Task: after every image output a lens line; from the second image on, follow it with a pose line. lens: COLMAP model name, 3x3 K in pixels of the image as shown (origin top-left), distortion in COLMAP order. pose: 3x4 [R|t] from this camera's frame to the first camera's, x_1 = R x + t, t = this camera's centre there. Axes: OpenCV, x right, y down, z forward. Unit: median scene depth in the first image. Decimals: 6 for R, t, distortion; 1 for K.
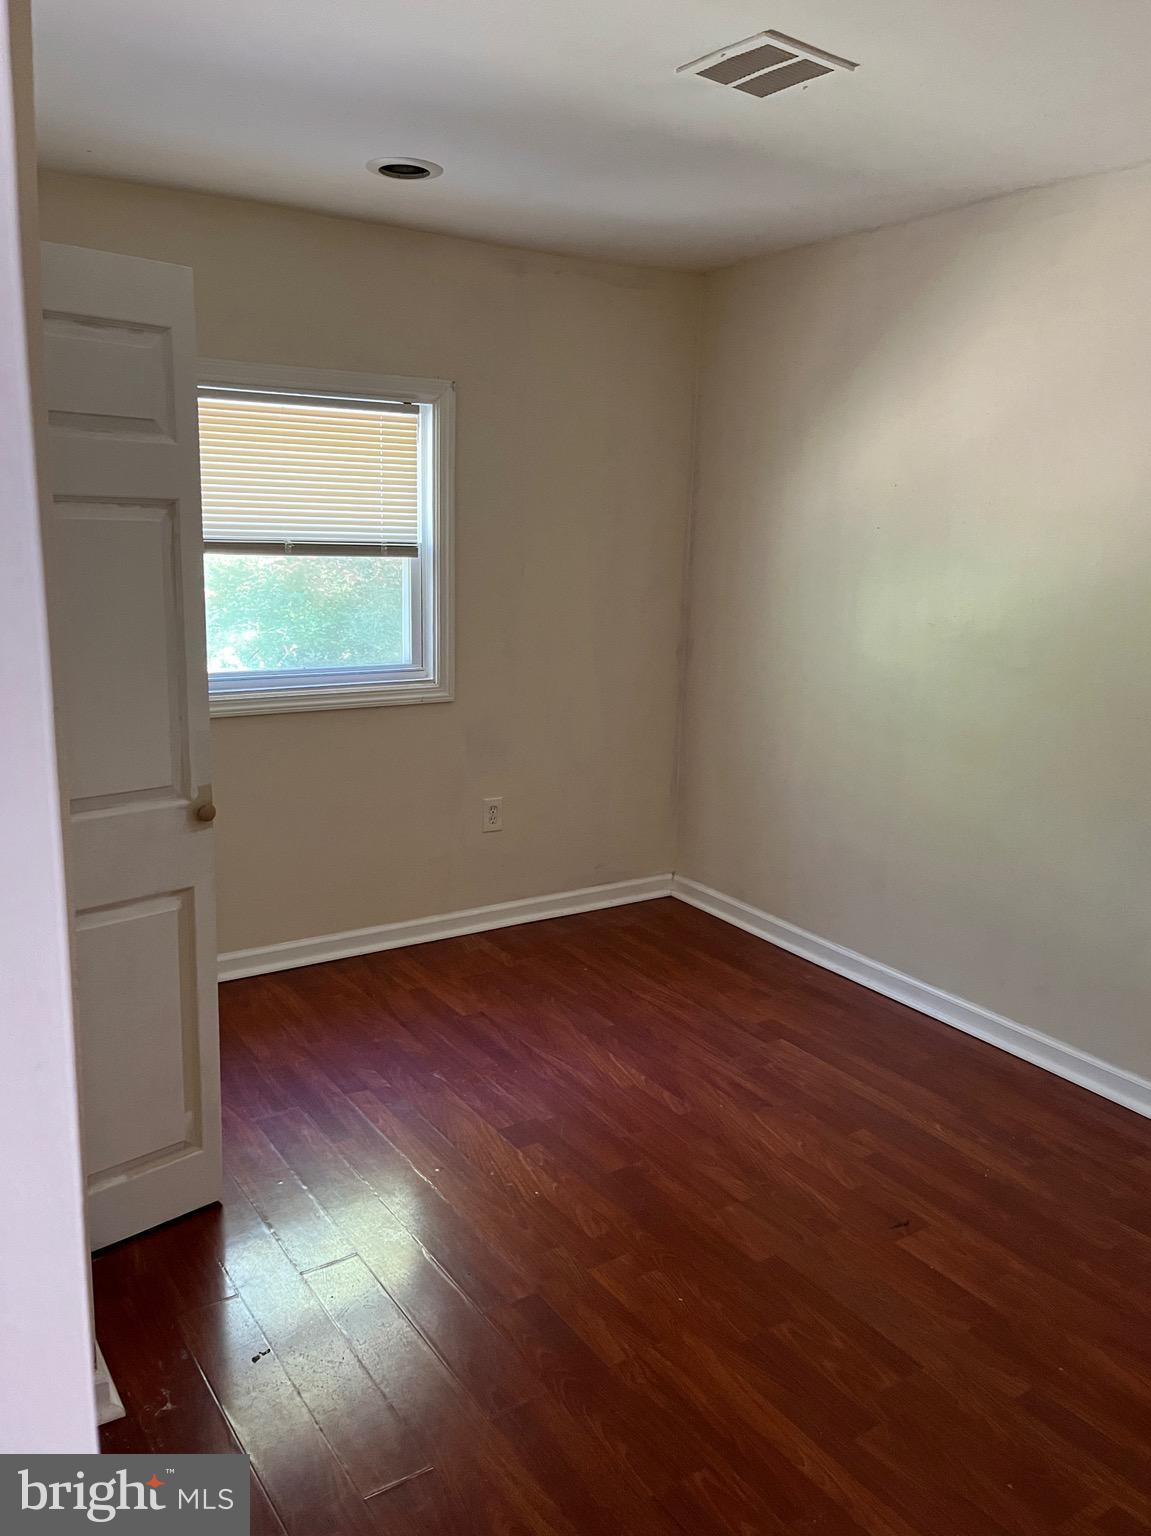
lens RADIAL K [[1187.5, 0, 569.6], [0, 1187.5, 772.5], [0, 0, 1]] dist [0.037468, -0.055132]
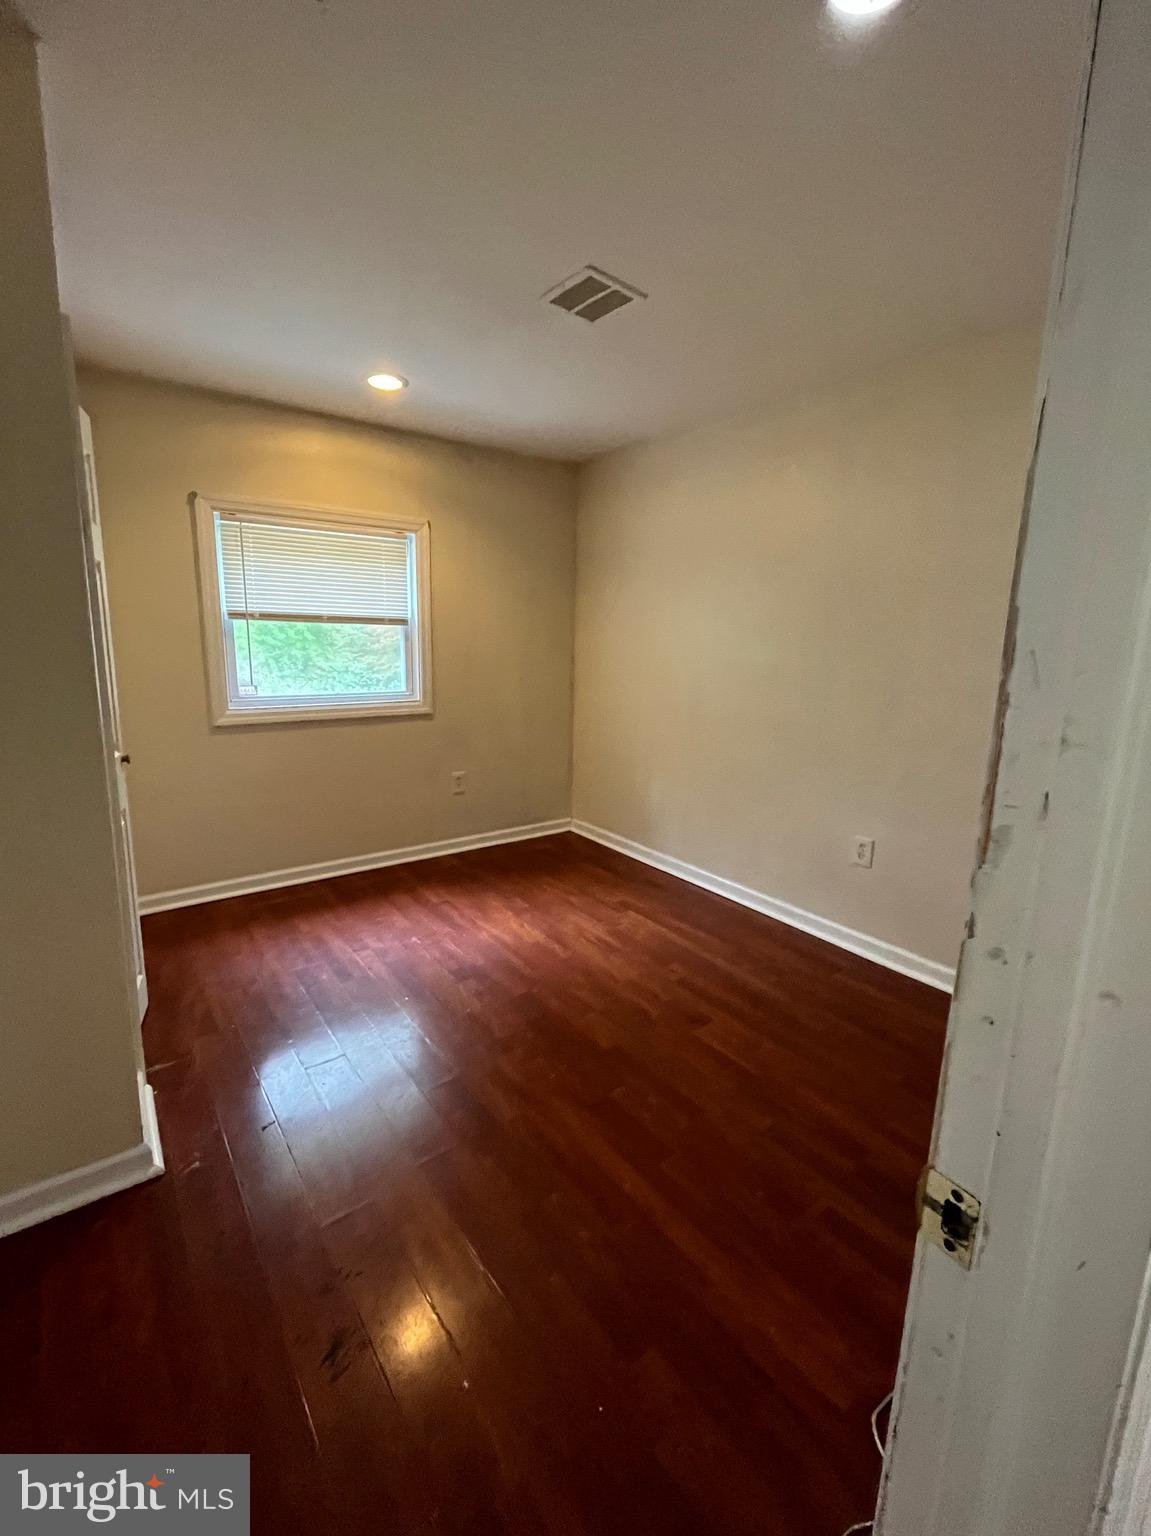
lens RADIAL K [[625.6, 0, 587.0], [0, 625.6, 770.9], [0, 0, 1]] dist [-0.004802, 0.000380]
pose [[0.998265, -0.017274, 0.056294, 0.078993], [0.018688, 0.999521, -0.024686, 0.053790], [-0.055841, 0.025695, 0.998109, 0.143131]]
